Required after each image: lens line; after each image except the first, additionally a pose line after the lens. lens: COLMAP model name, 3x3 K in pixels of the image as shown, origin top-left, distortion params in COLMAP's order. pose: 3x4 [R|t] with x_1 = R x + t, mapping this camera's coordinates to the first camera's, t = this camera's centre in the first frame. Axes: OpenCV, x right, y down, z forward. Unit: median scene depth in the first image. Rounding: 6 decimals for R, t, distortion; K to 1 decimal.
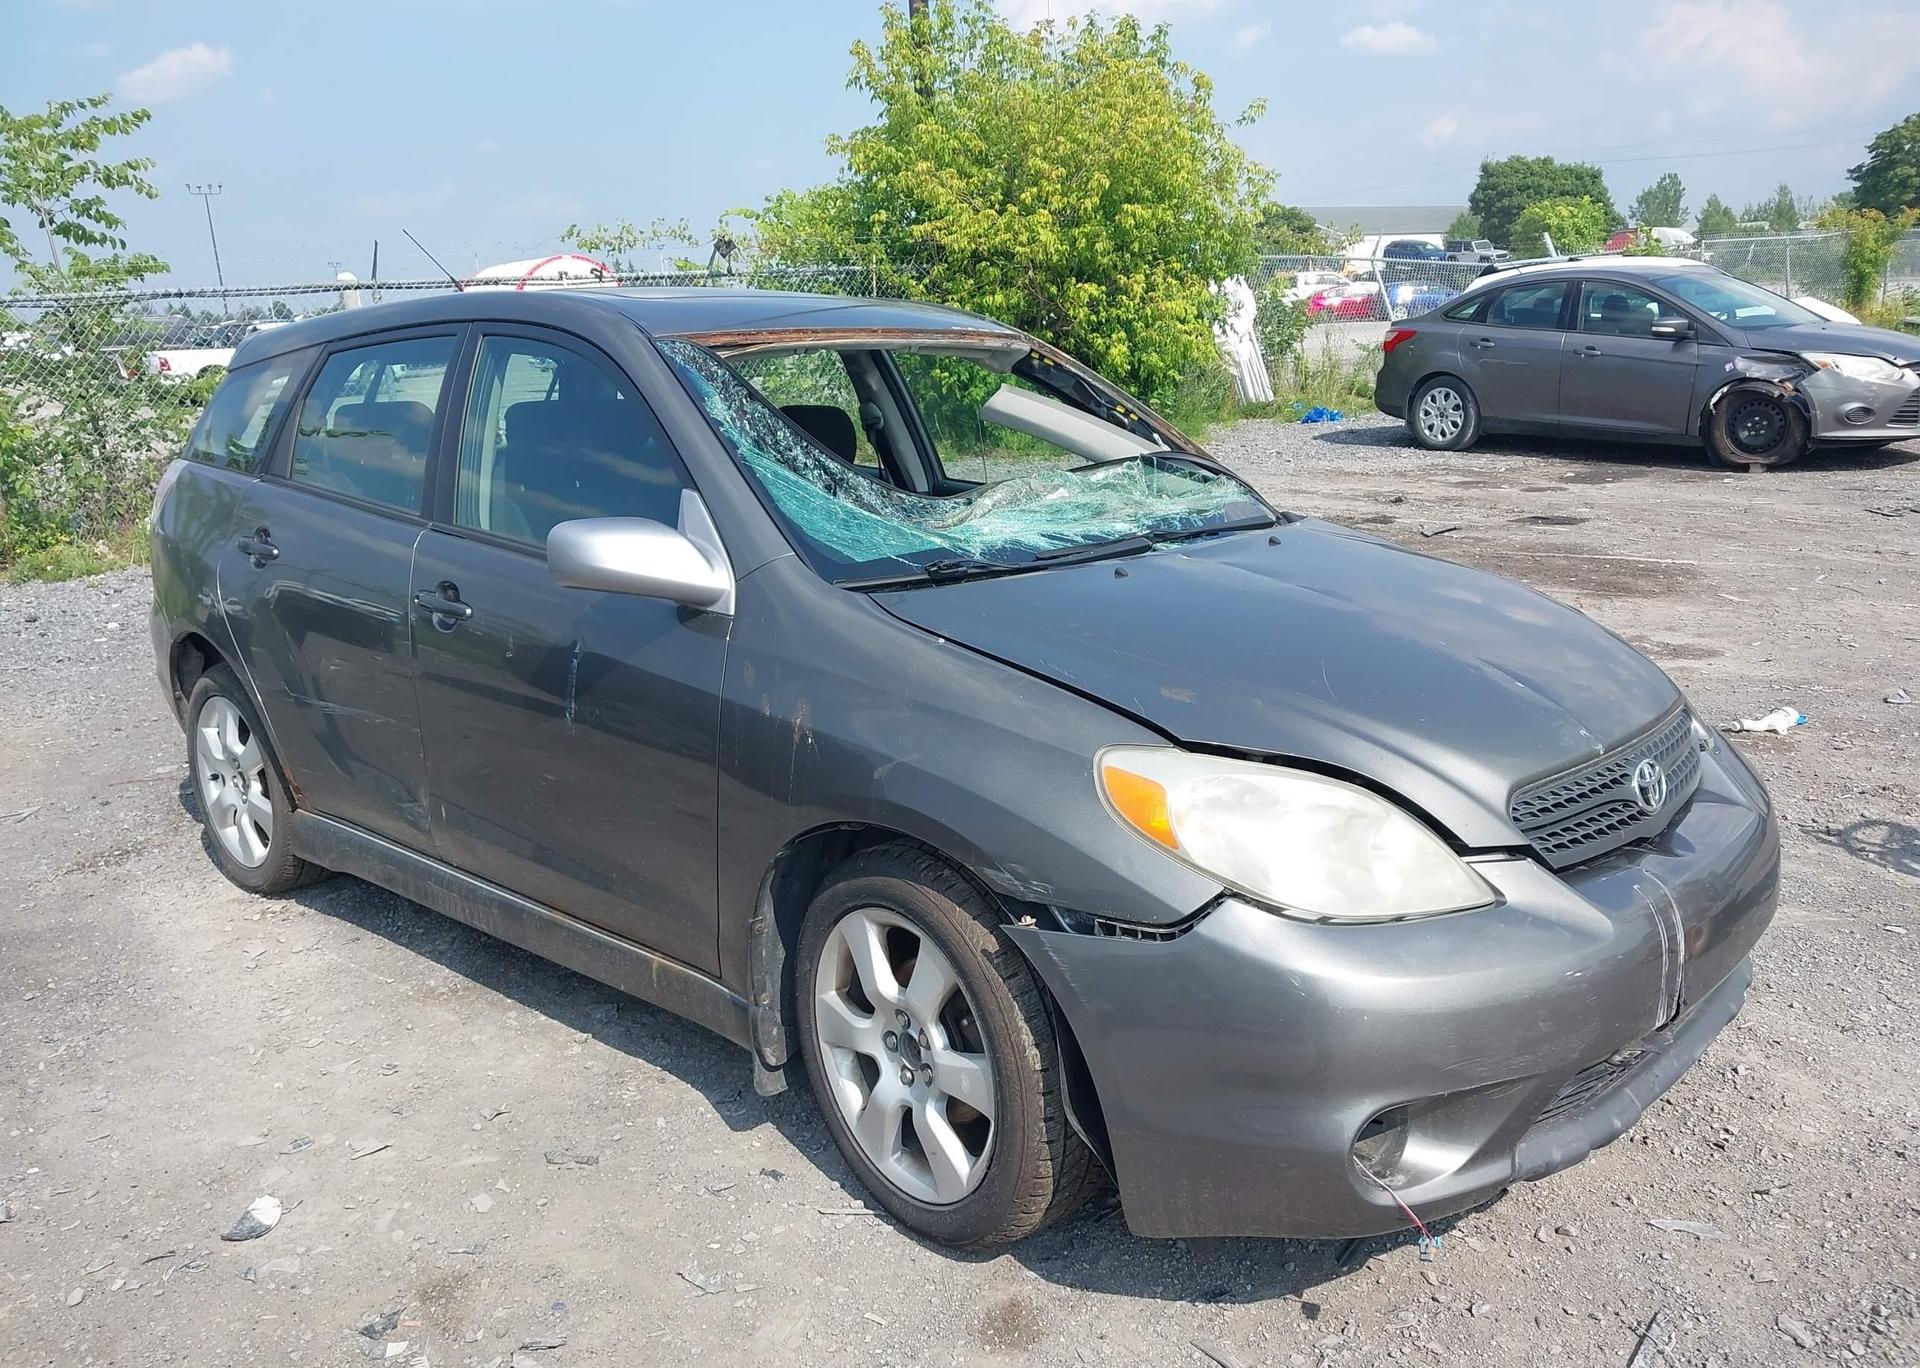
lens RADIAL K [[1568.3, 0, 957.8], [0, 1568.3, 735.9], [0, 0, 1]] dist [-0.003920, 0.004516]
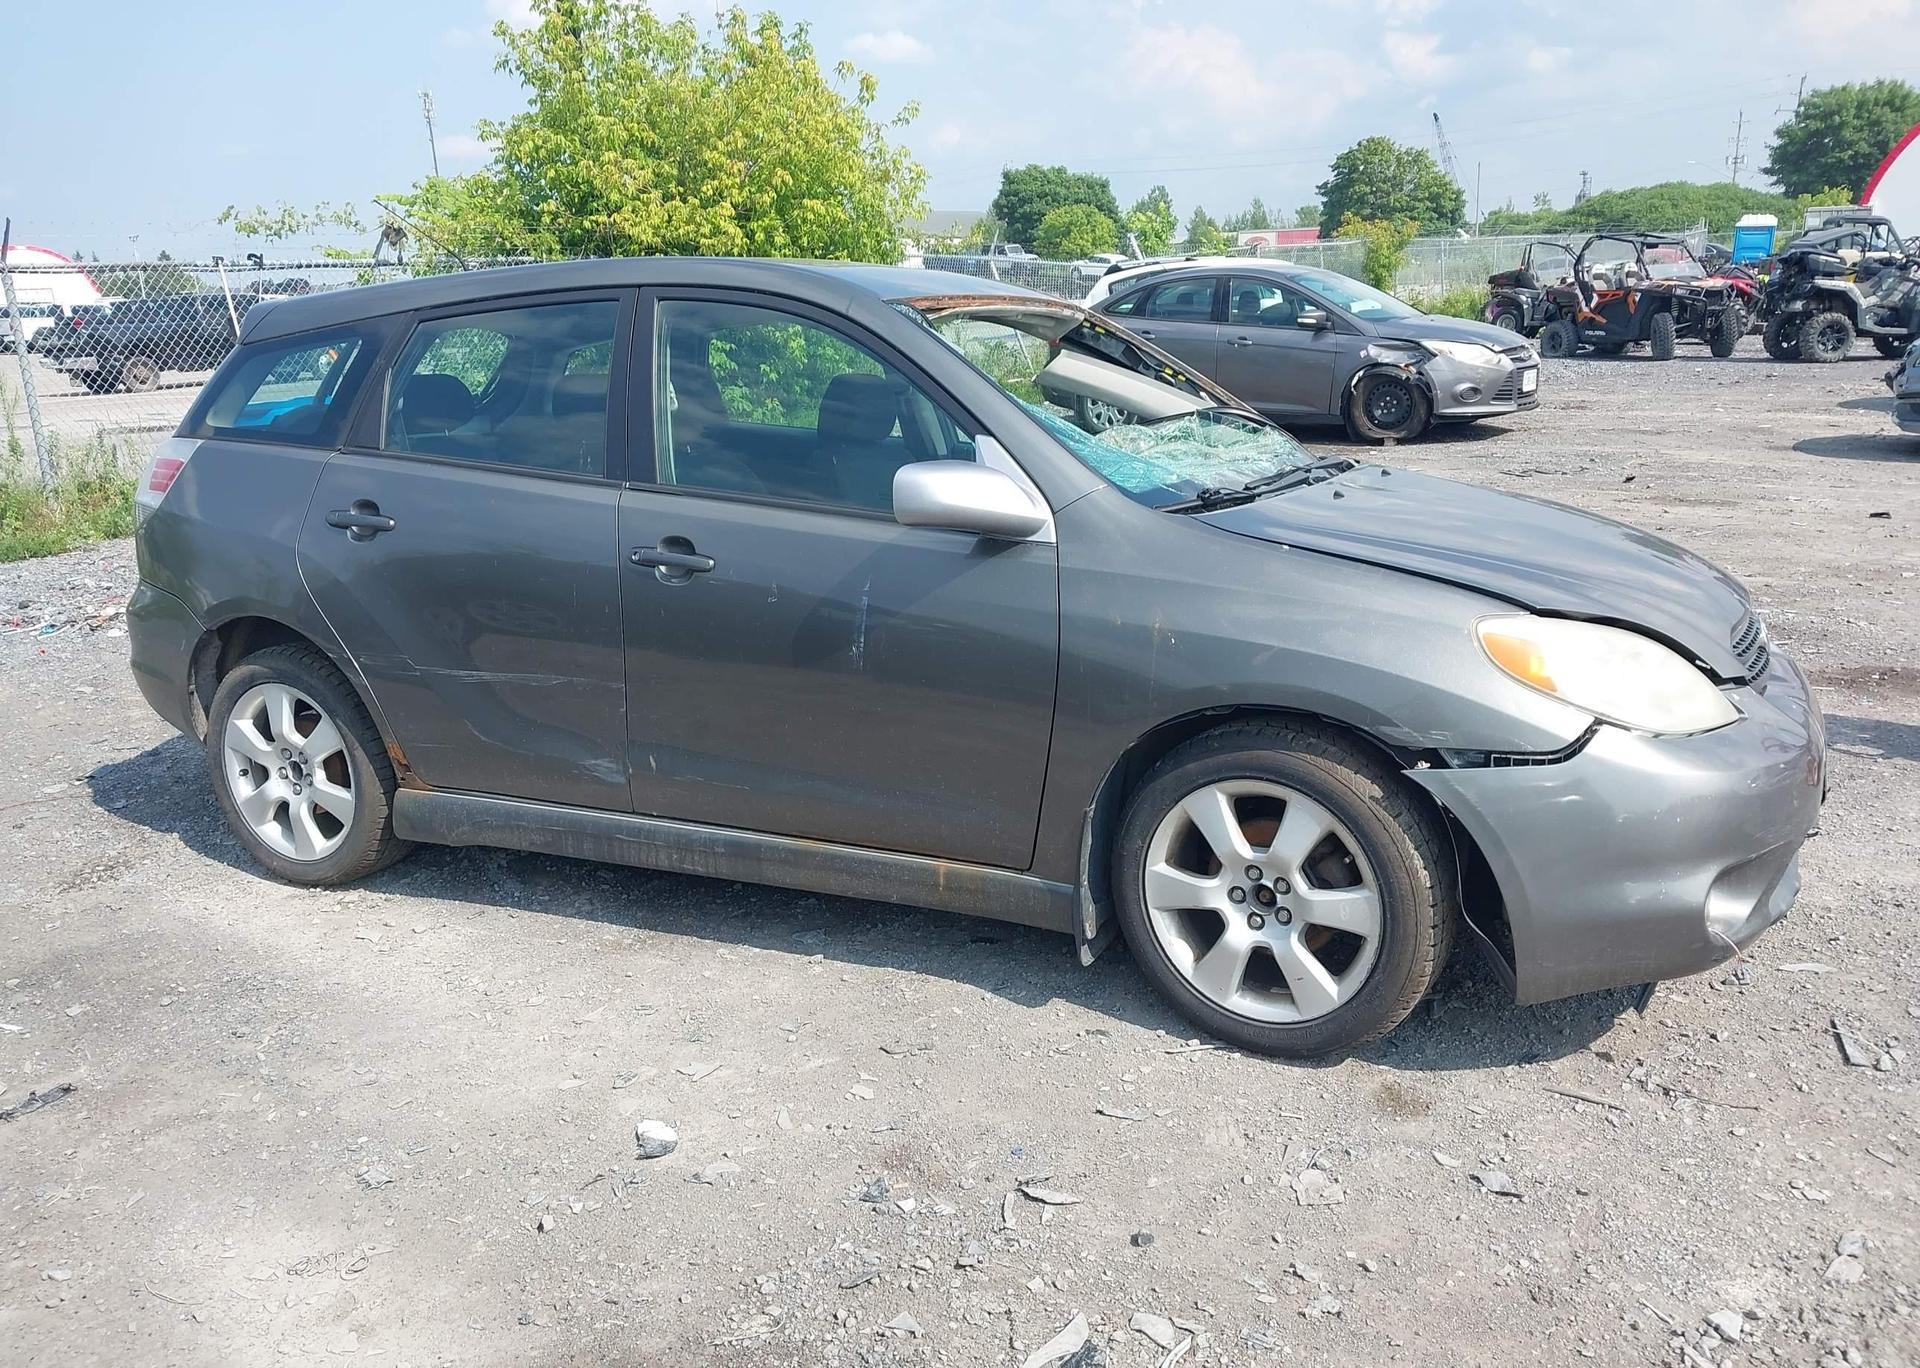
lens RADIAL K [[1568.3, 0, 979.9], [0, 1568.3, 759.4], [0, 0, 1]] dist [-0.003920, 0.004516]
pose [[0.954213, -0.079412, 0.288393, -0.130241], [0.075710, 0.996841, 0.023985, 0.011819], [-0.289387, -0.001052, 0.957212, -0.016209]]
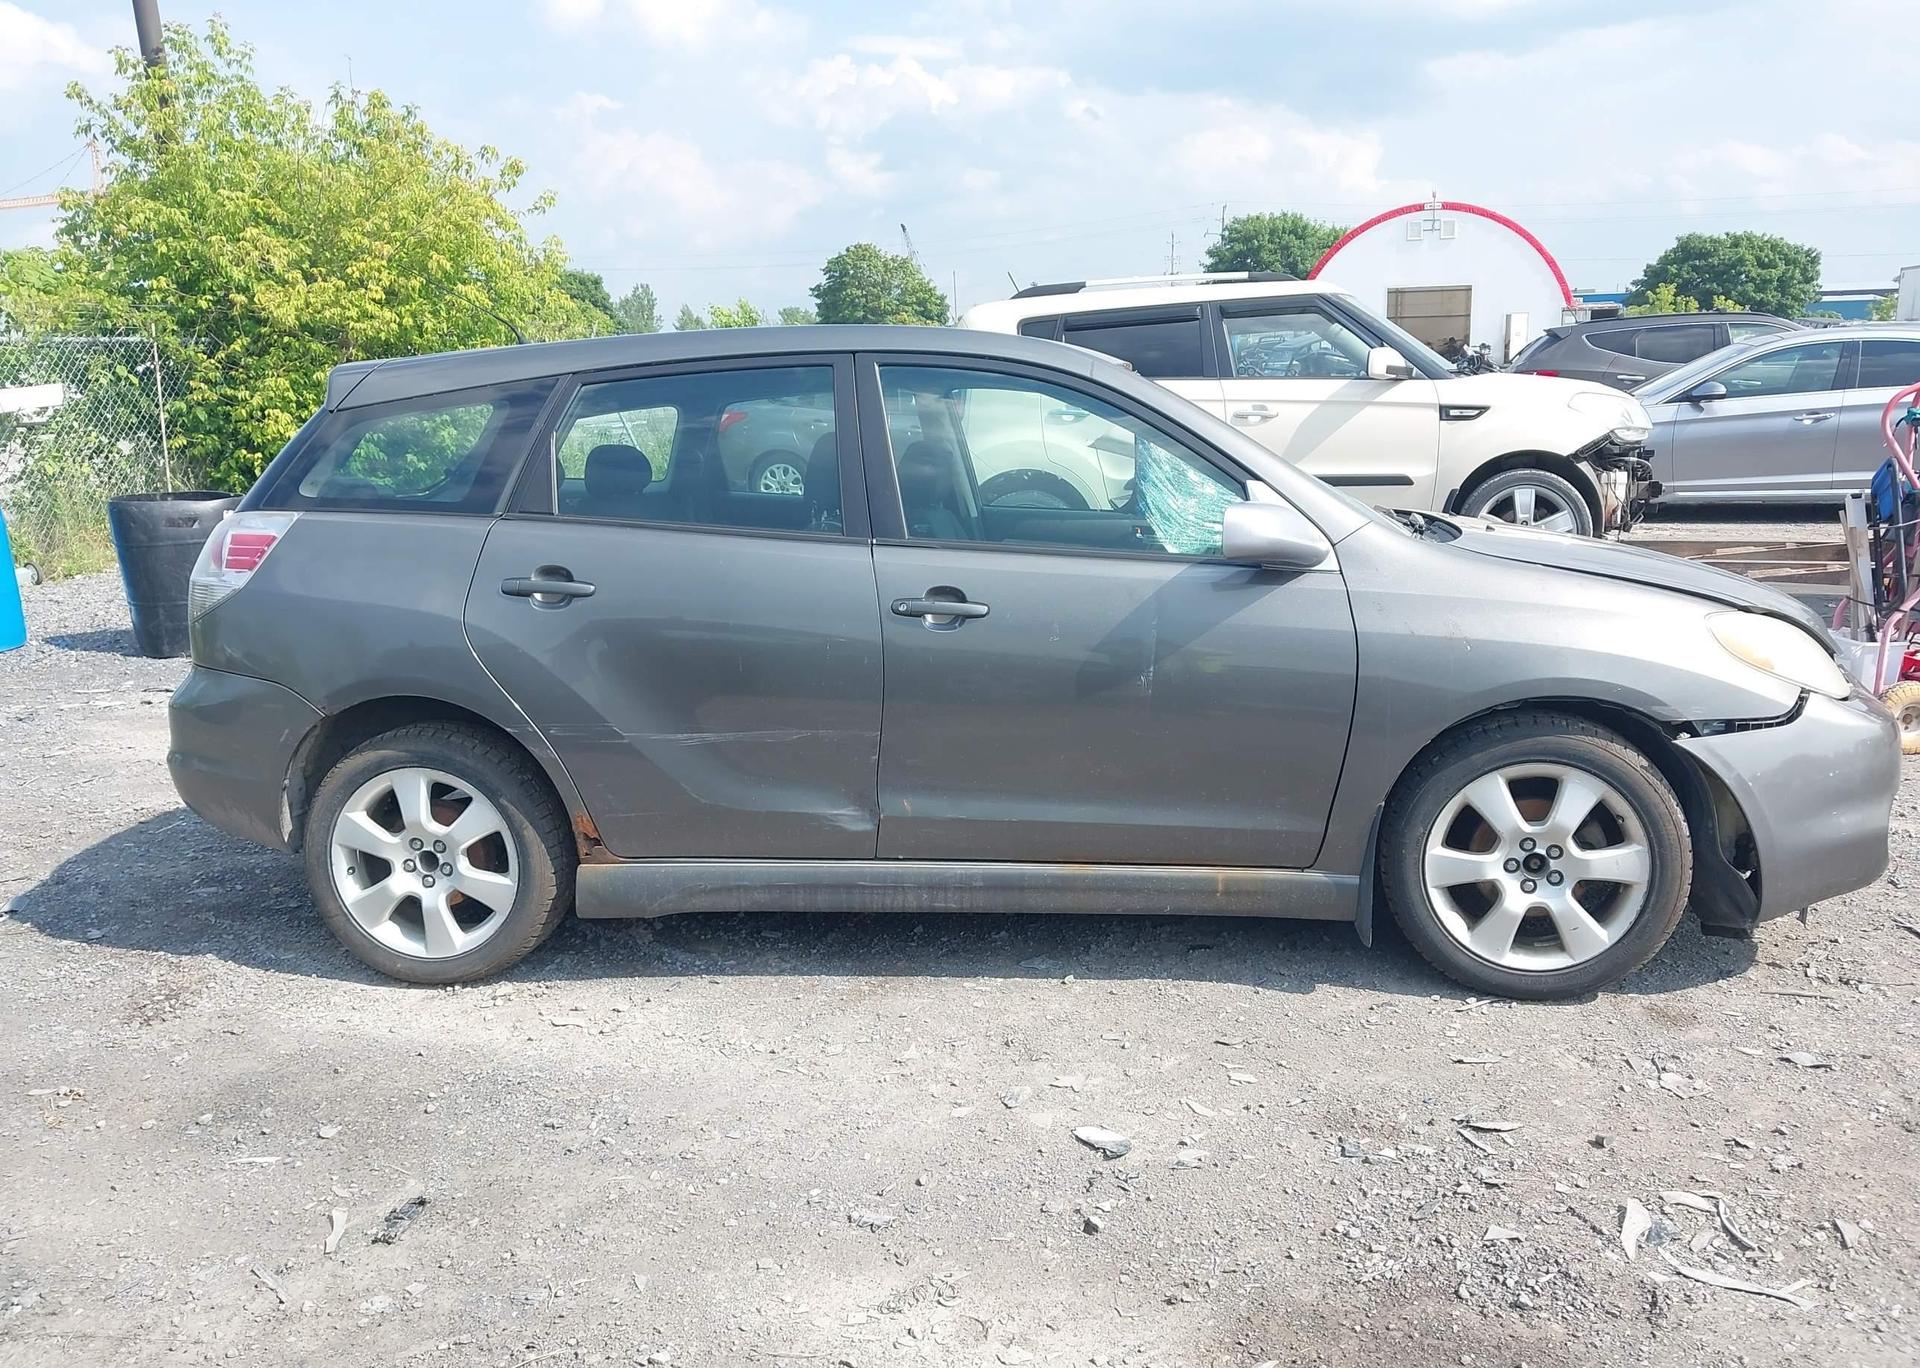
lens RADIAL K [[1568.3, 0, 1011.9], [0, 1568.3, 748.9], [0, 0, 1]] dist [-0.003920, 0.004516]
pose [[0.800723, -0.123204, 0.586228, -0.276981], [0.153396, 0.988163, -0.001845, 0.006955], [-0.579061, 0.091403, 0.810144, 0.030127]]
